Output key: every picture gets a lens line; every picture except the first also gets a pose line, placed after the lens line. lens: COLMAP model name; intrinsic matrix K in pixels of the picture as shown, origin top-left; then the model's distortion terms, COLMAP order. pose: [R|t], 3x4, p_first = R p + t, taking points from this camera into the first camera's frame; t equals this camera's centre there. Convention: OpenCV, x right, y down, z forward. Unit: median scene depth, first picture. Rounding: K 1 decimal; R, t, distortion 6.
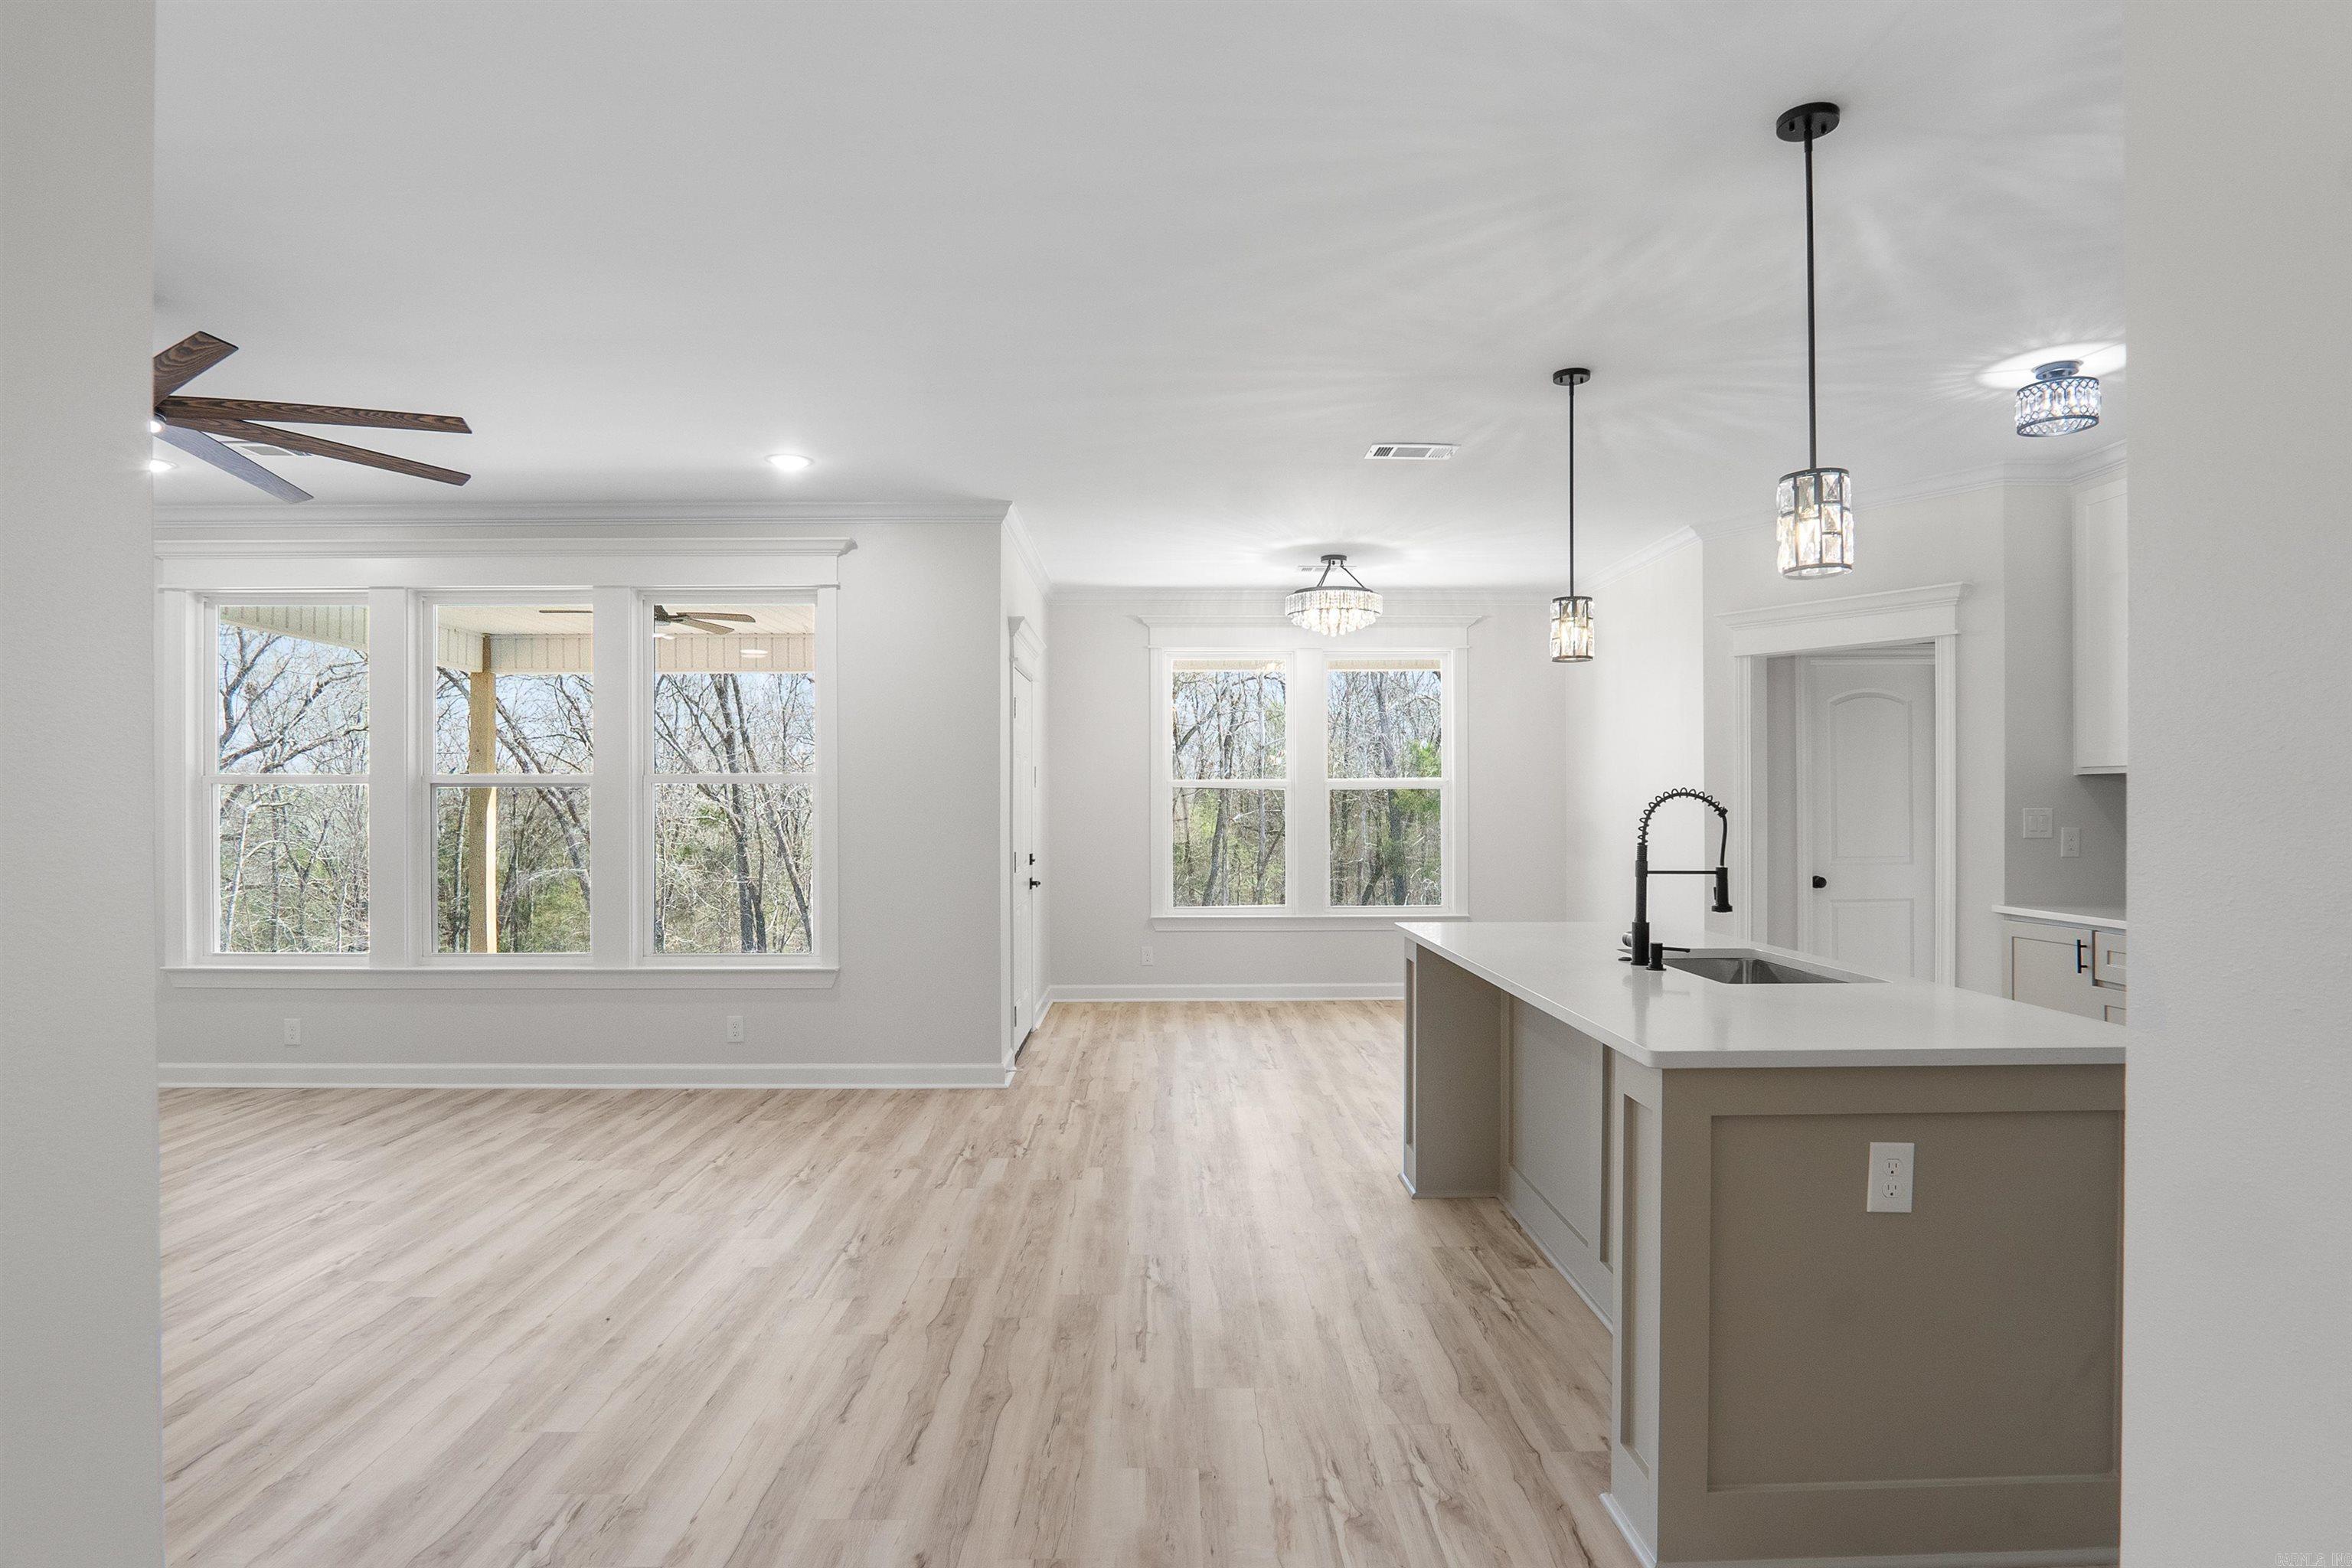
lens RADIAL K [[1262.5, 0, 1175.9], [0, 1262.5, 814.3], [0, 0, 1]] dist [-0.027519, 0.009960]
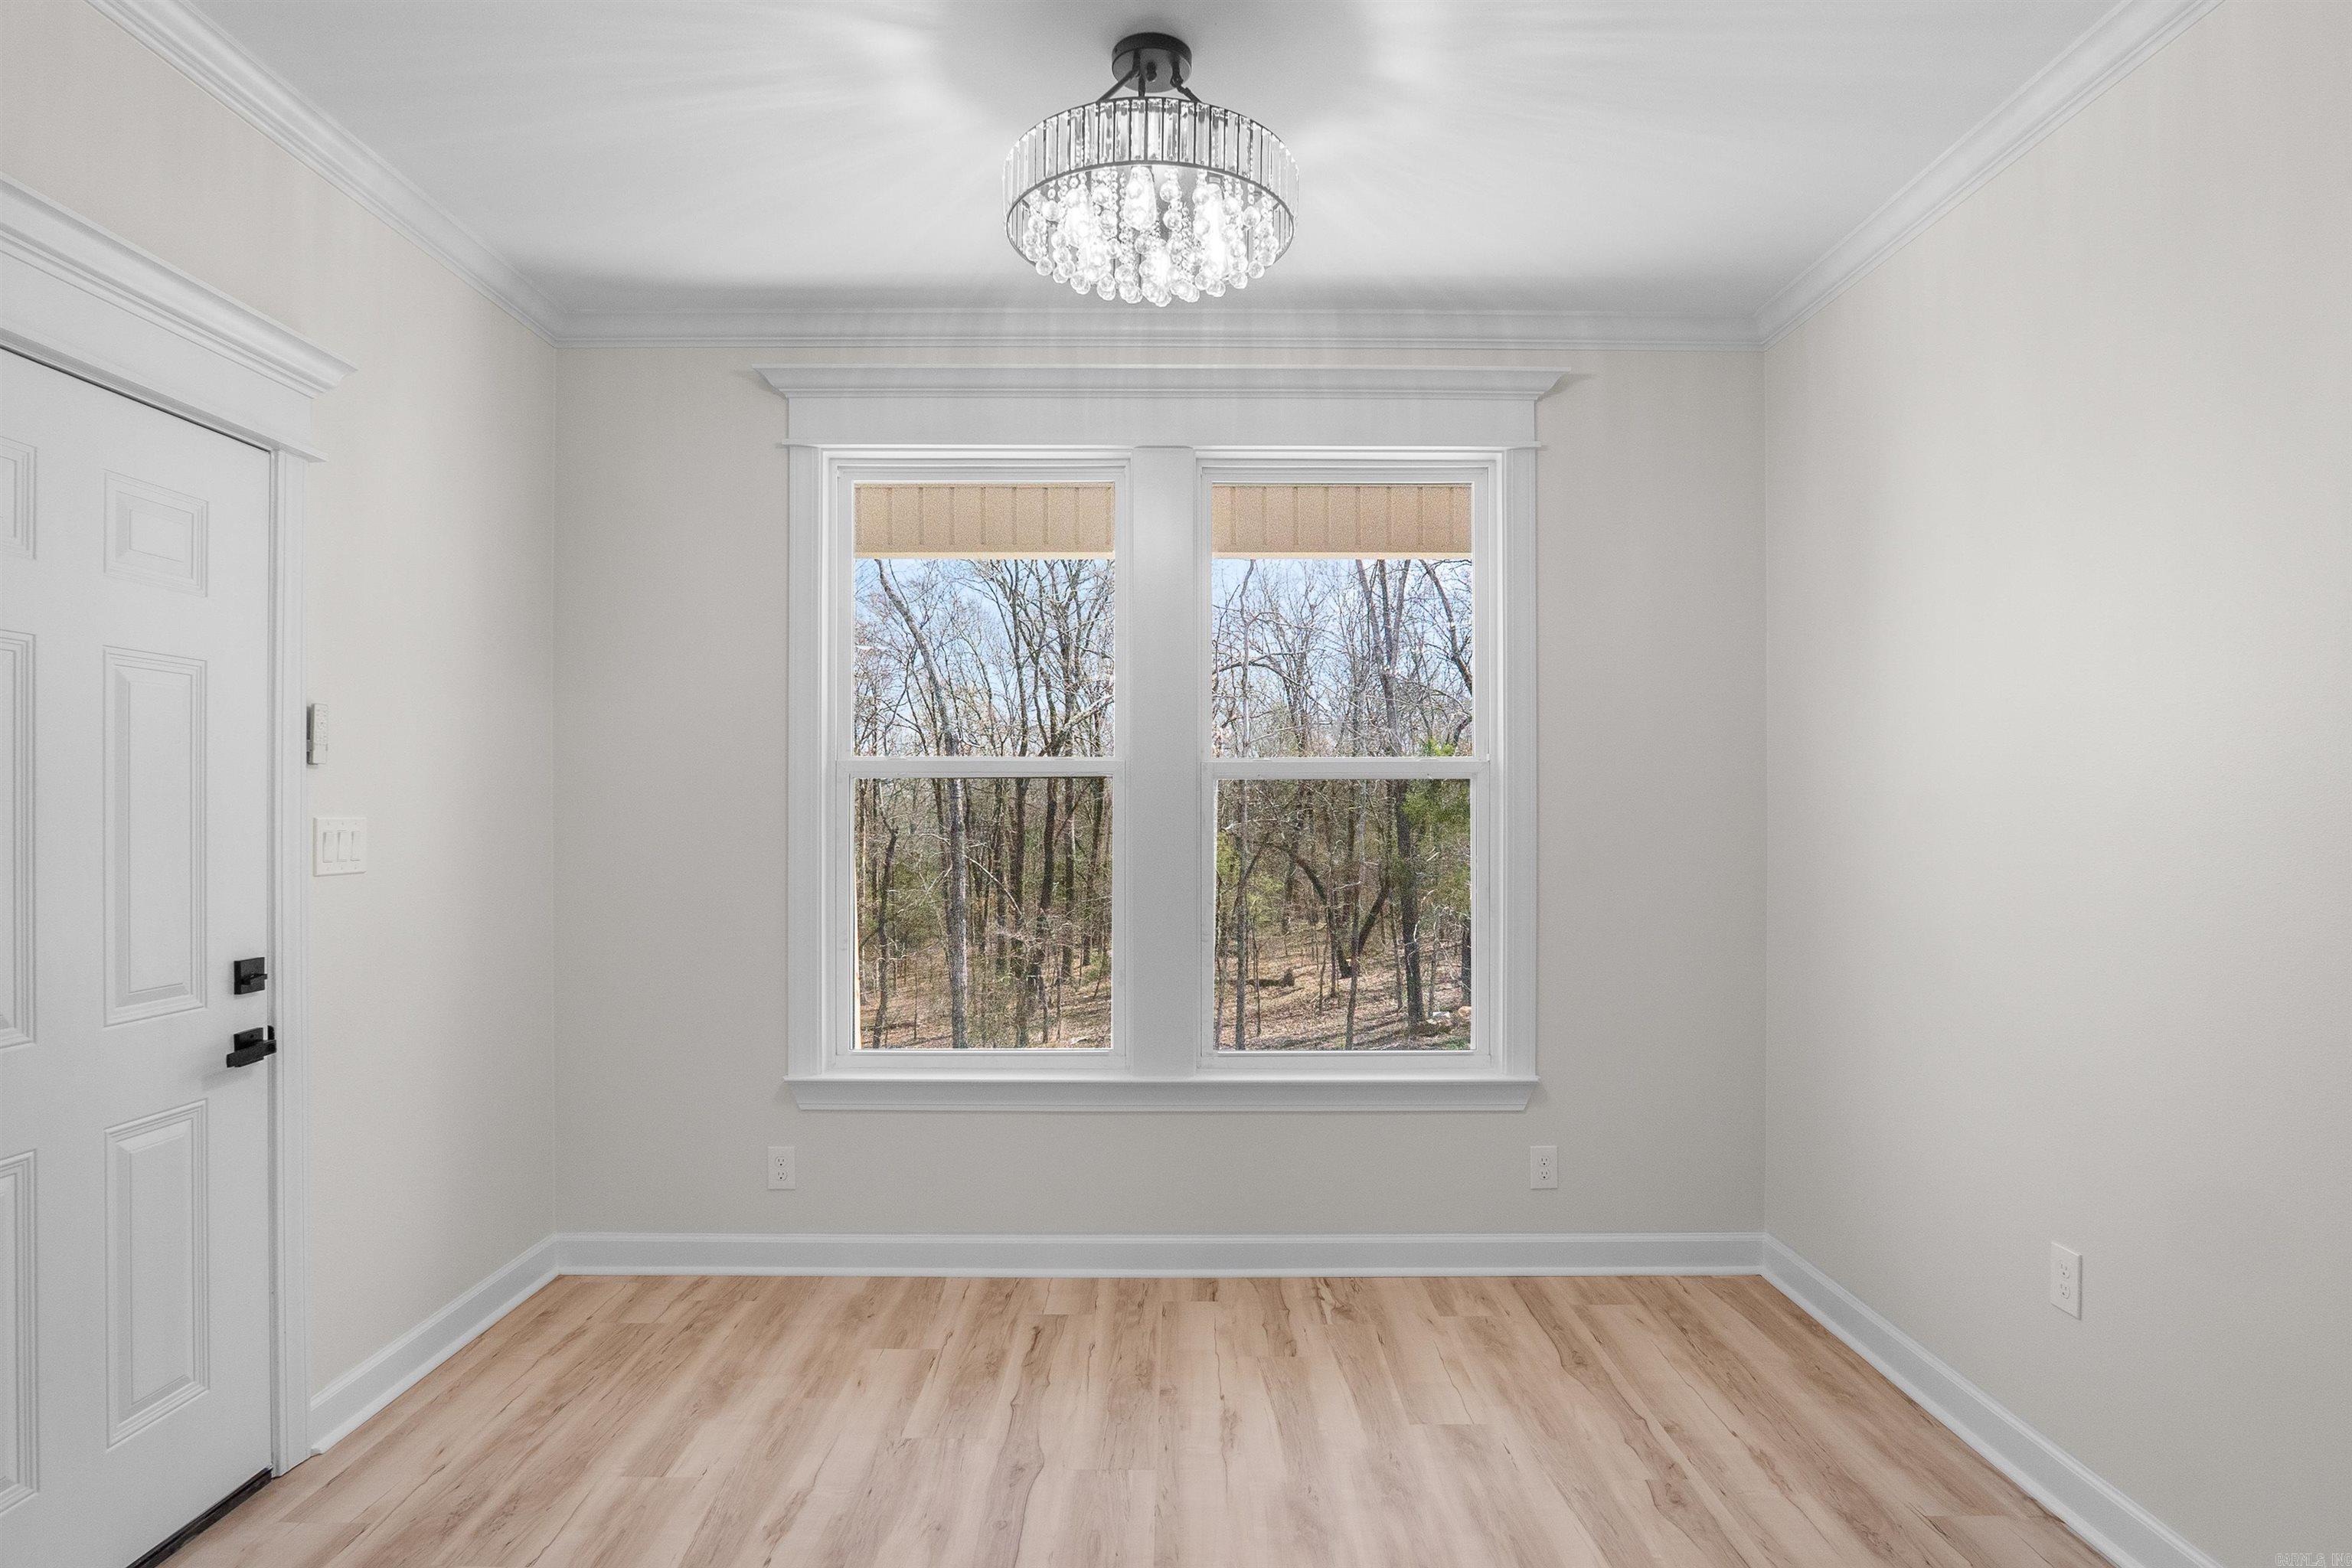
lens RADIAL K [[1262.5, 0, 1185.4], [0, 1262.5, 821.5], [0, 0, 1]] dist [-0.027519, 0.009960]
pose [[0.999972, 0.006336, -0.004059, 0.182084], [-0.006337, 0.999980, -0.000266, -0.009185], [0.004057, 0.000292, 0.999992, 0.908189]]
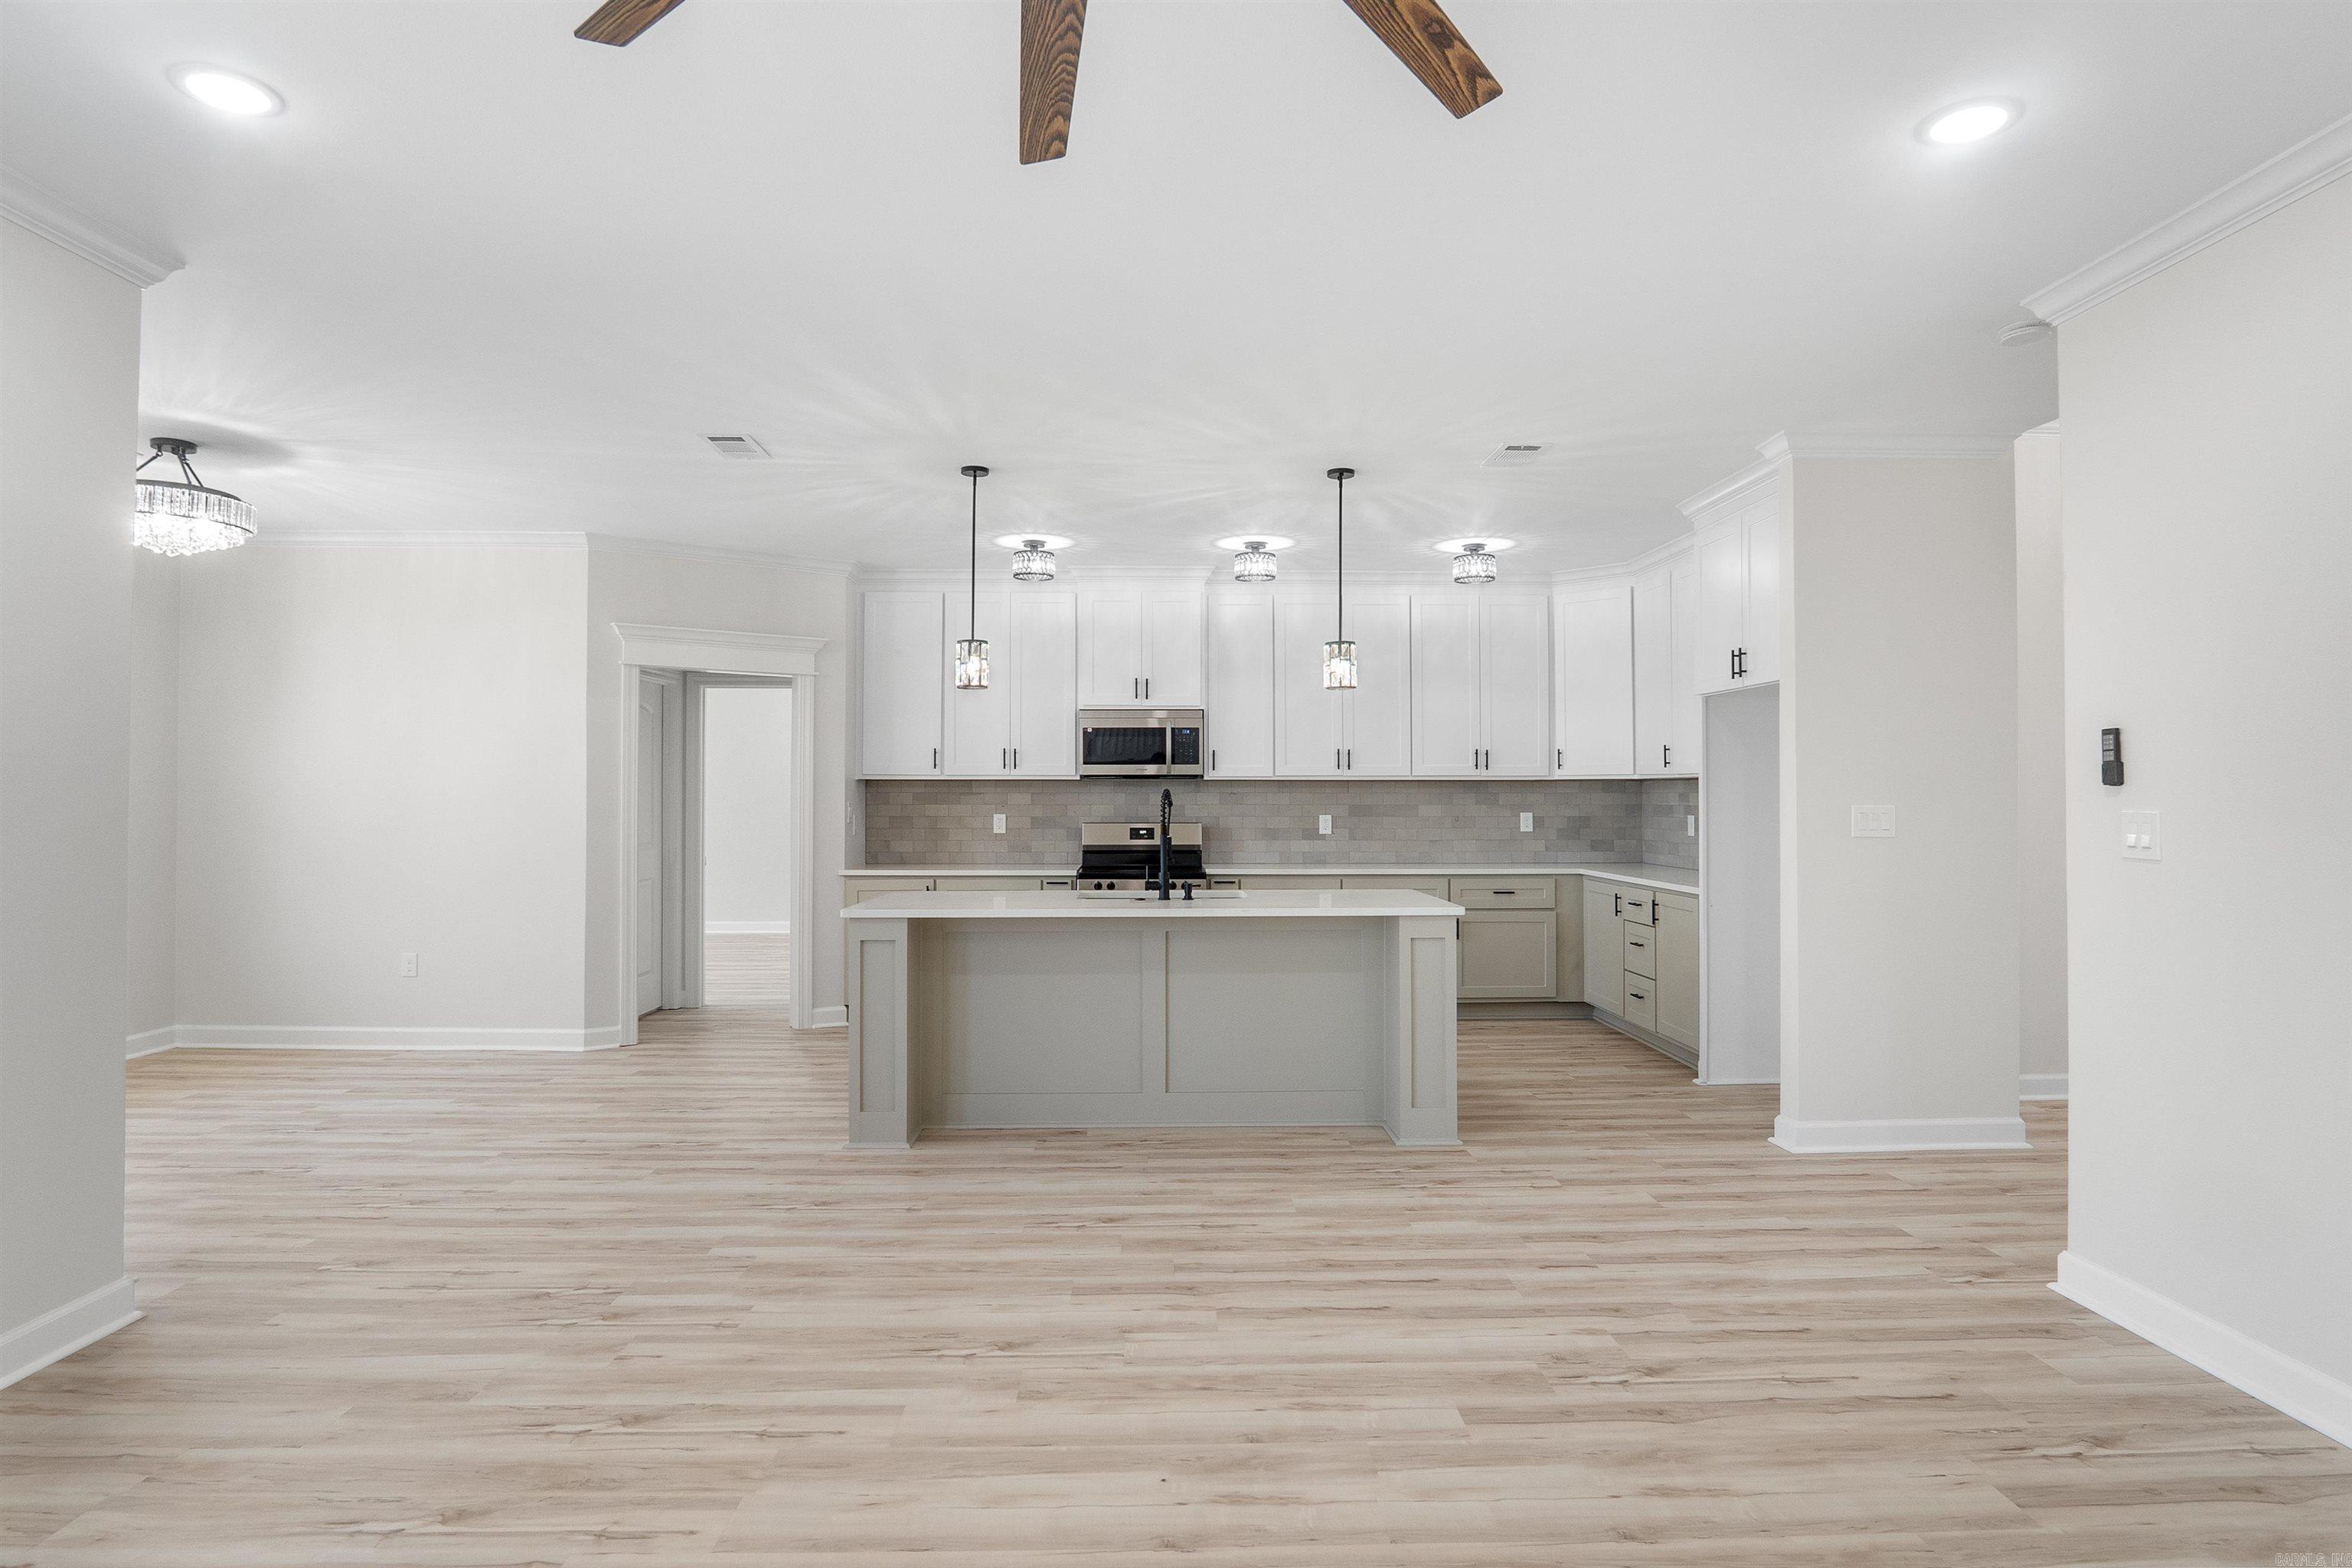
lens RADIAL K [[1262.5, 0, 1181.4], [0, 1262.5, 770.0], [0, 0, 1]] dist [-0.027519, 0.009960]
pose [[-0.015089, 0.023917, 0.999600, -0.752692], [0.007592, 0.999688, -0.023804, -0.003980], [-0.999857, 0.007230, -0.015266, 0.612199]]
